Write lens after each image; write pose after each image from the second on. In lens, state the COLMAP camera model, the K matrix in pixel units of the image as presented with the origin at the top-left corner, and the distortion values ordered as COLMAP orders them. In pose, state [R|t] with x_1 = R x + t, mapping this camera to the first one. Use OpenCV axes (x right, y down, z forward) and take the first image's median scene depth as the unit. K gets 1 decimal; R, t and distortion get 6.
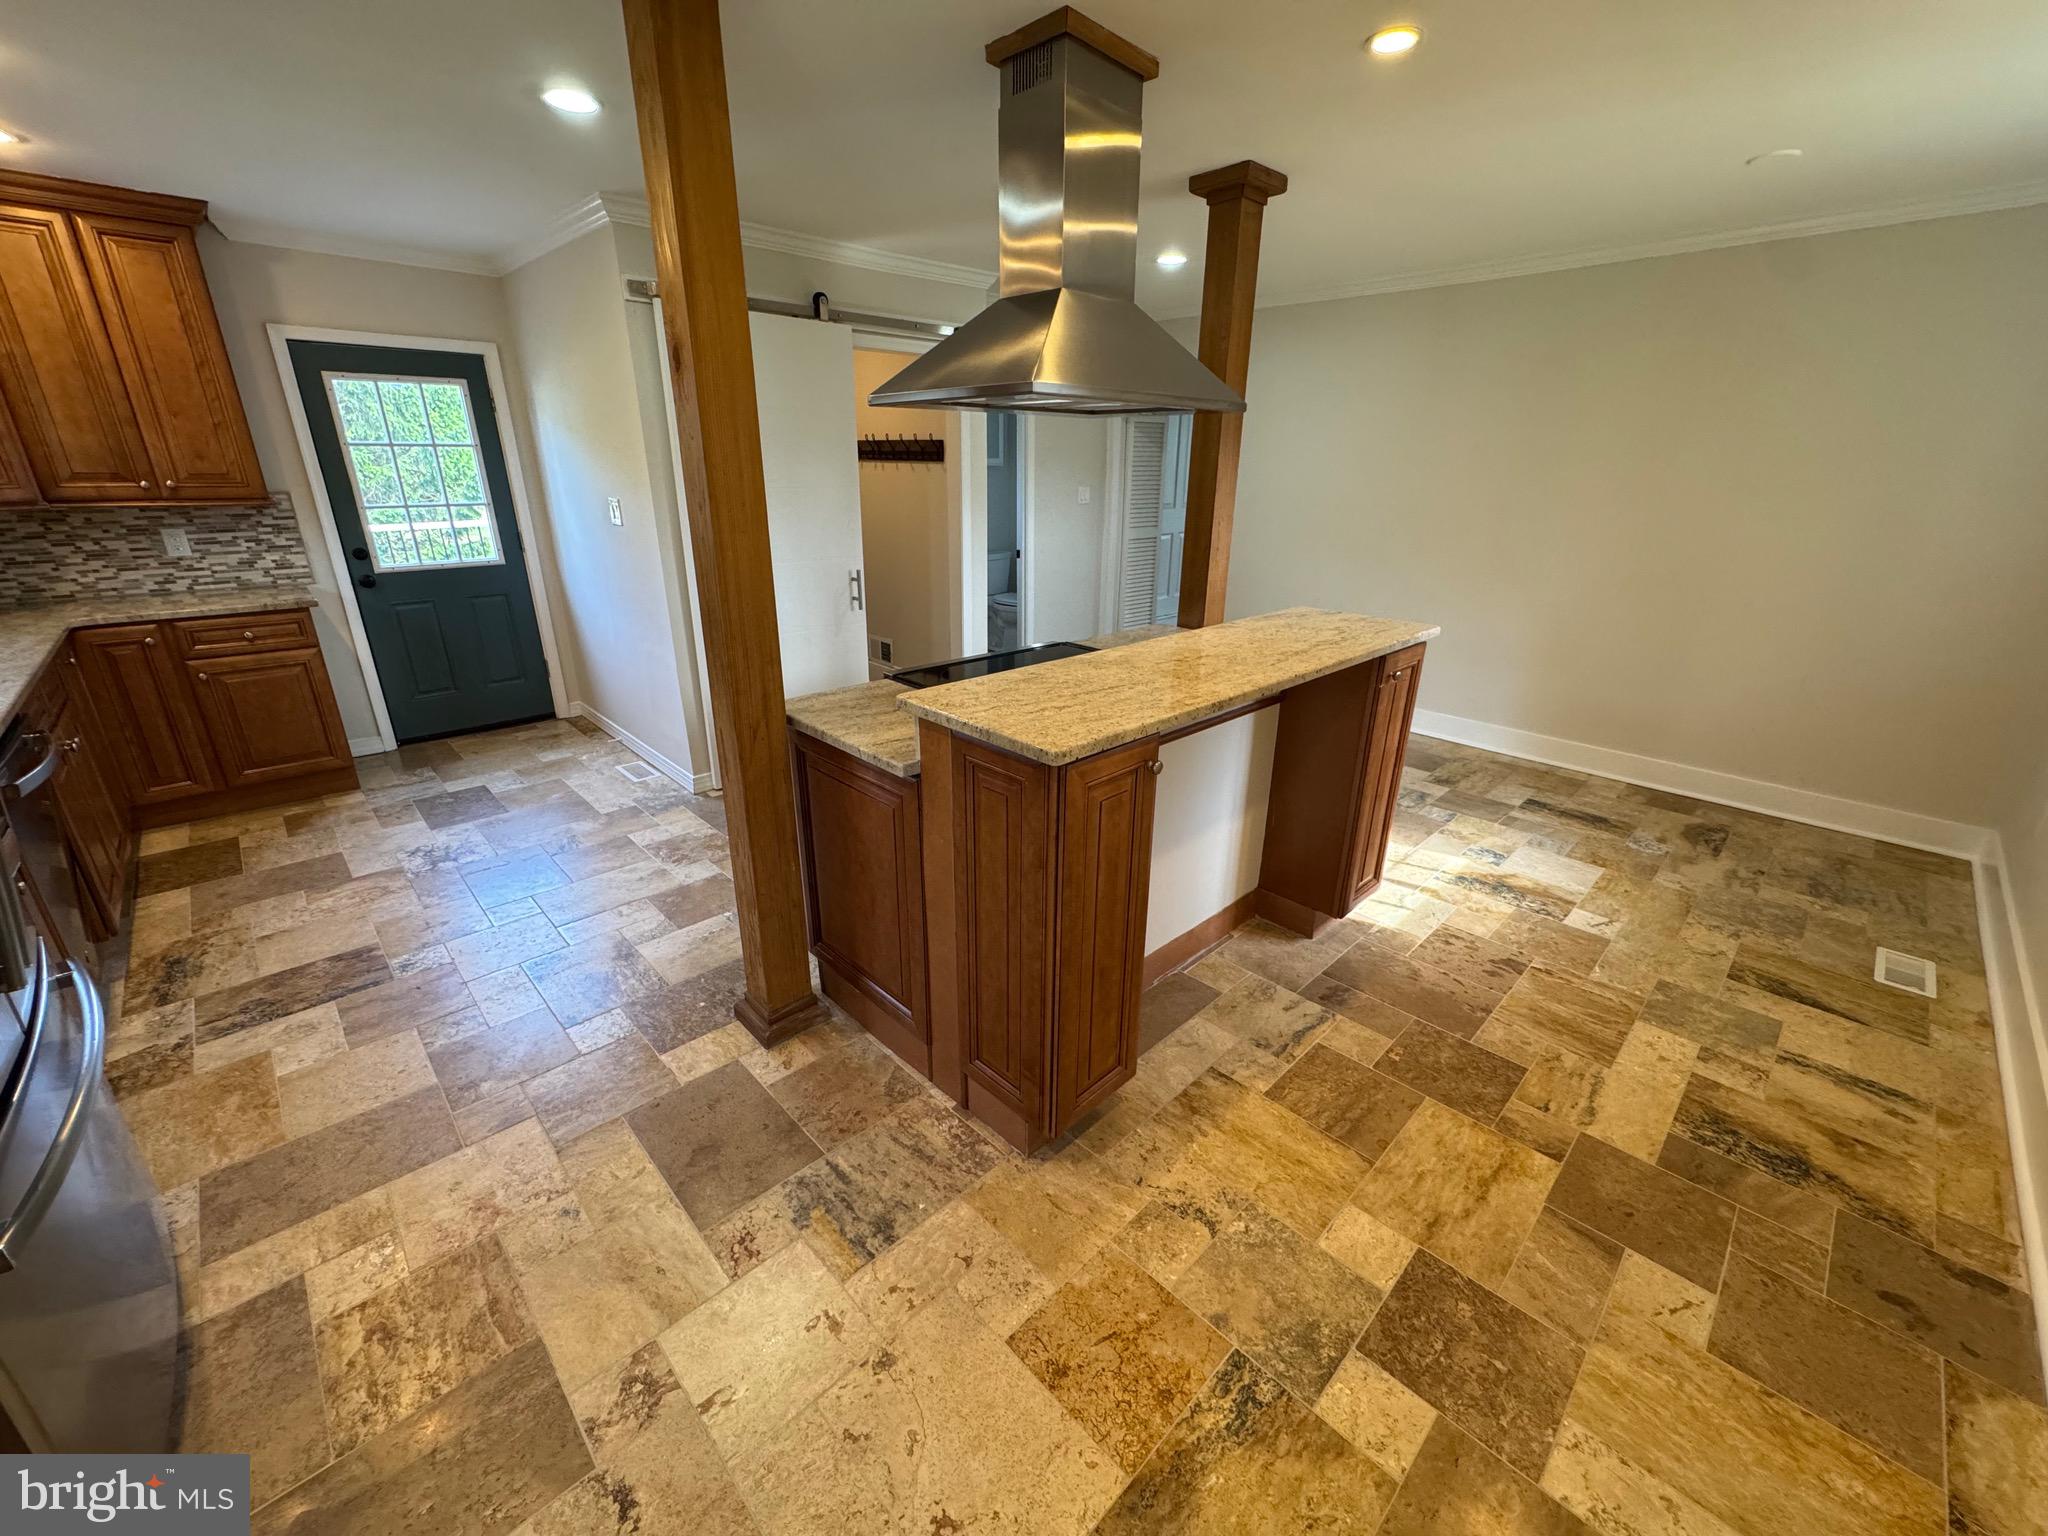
lens RADIAL K [[820.1, 0, 1024.0], [0, 820.1, 768.0], [0, 0, 1]] dist [-0.002481, 0.000325]
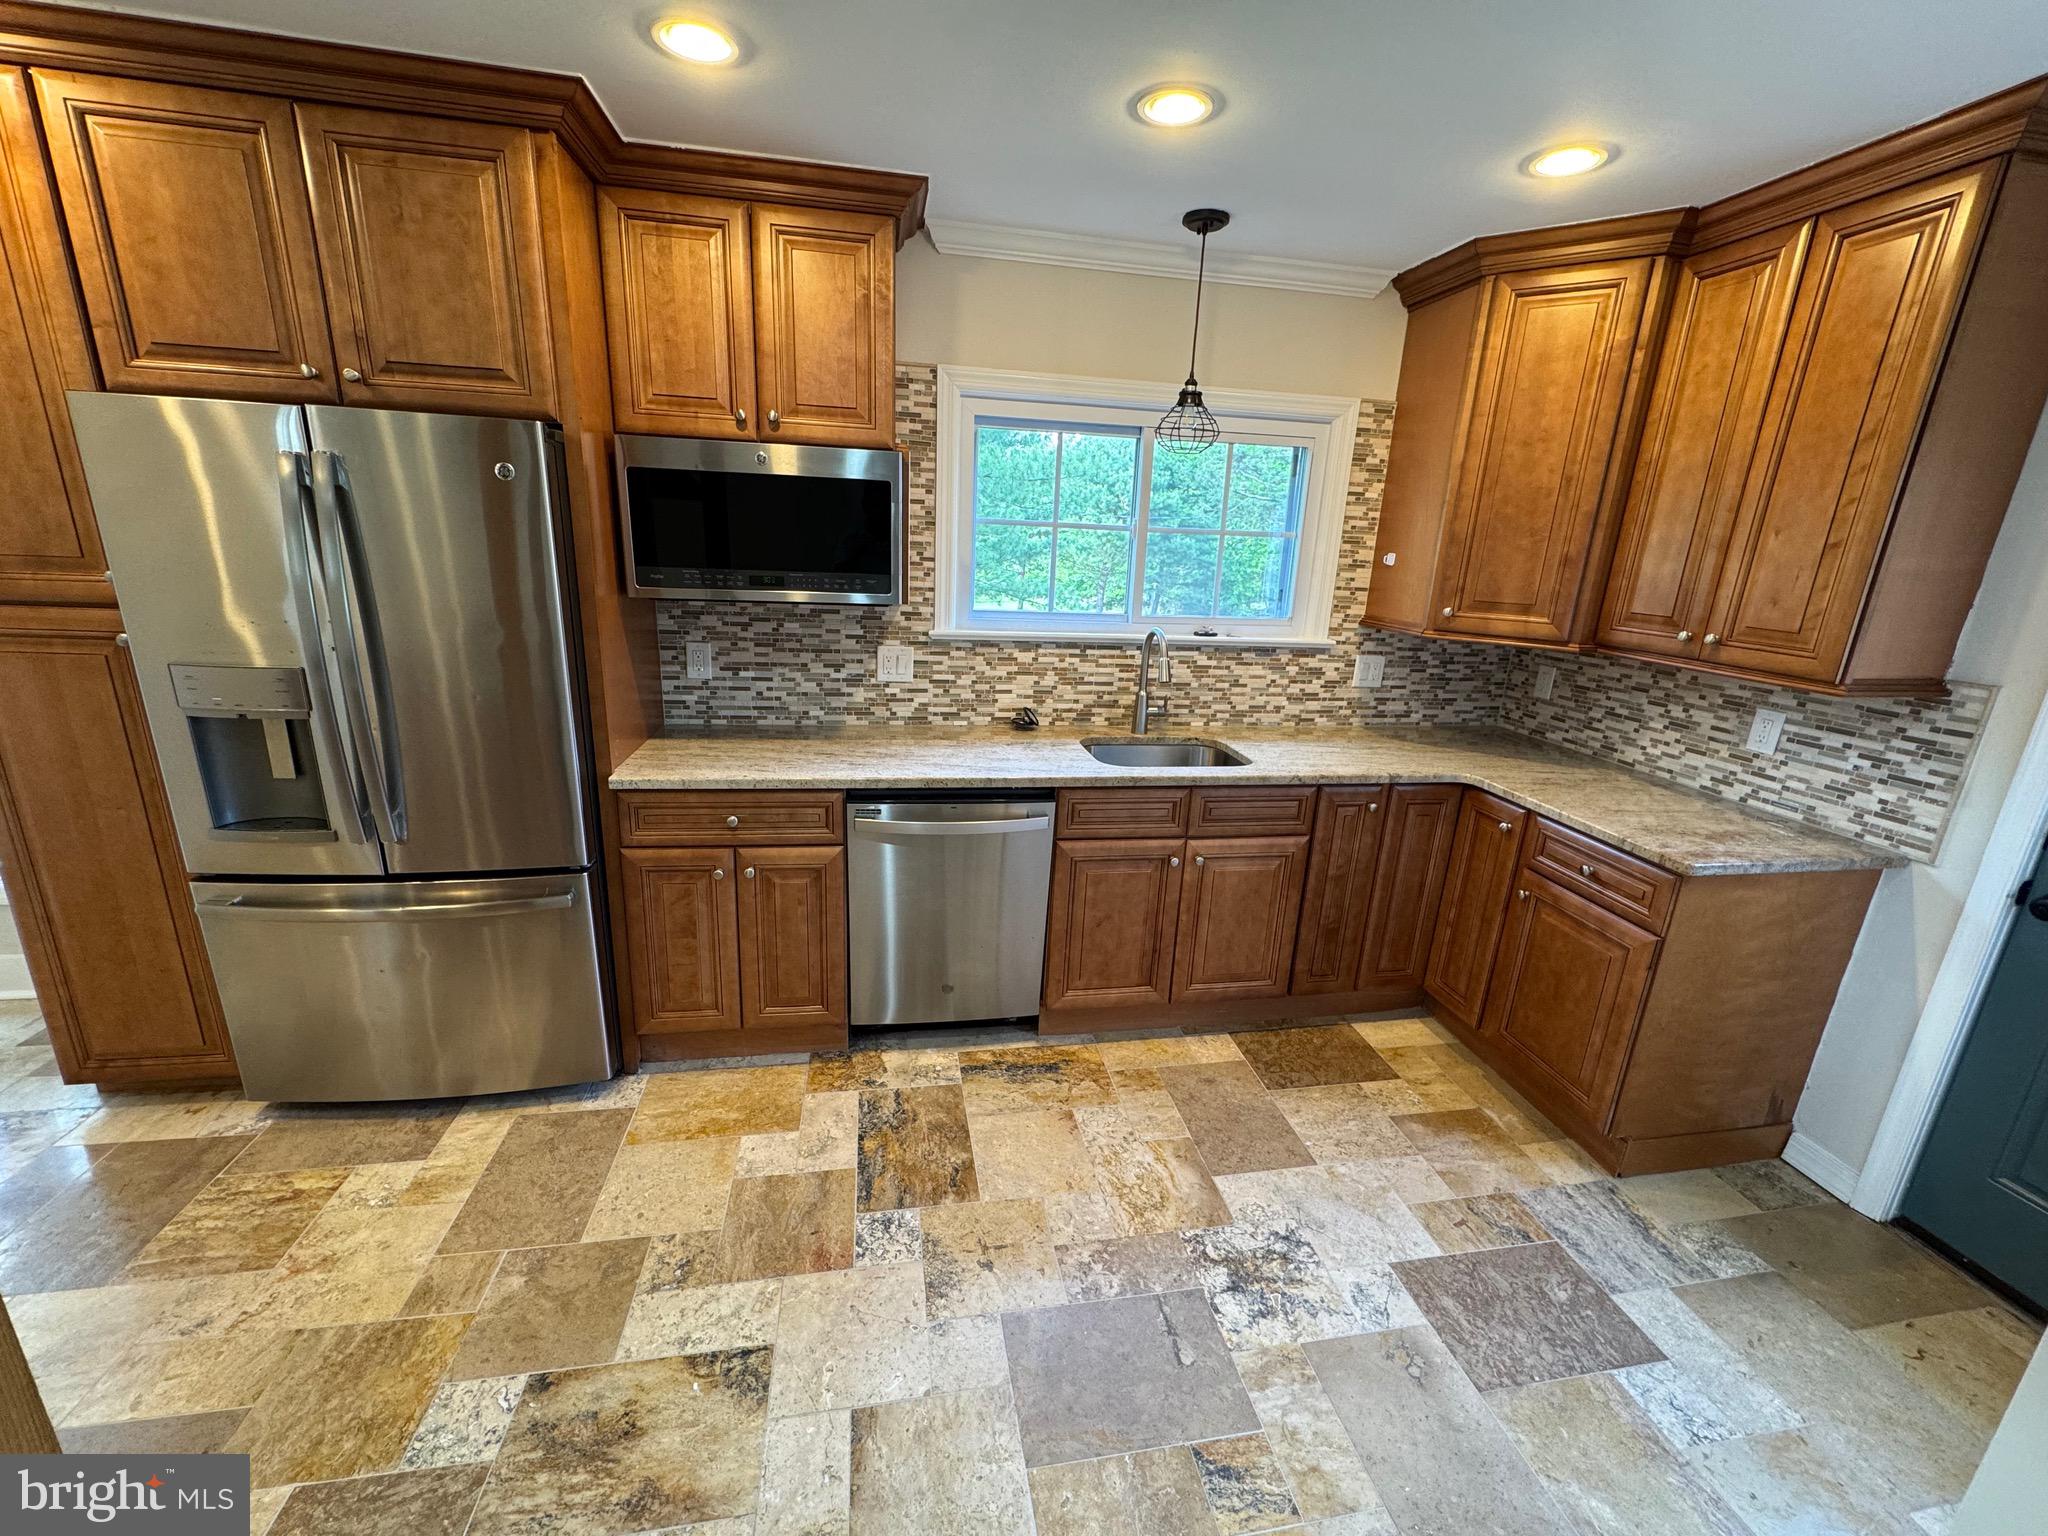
lens RADIAL K [[820.1, 0, 1024.0], [0, 820.1, 768.0], [0, 0, 1]] dist [-0.002481, 0.000325]
pose [[-0.556642, 0.190179, -0.808691, -0.224814], [-0.338141, 0.837292, 0.429655, -0.347224], [0.758822, 0.512616, -0.401765, 0.881625]]
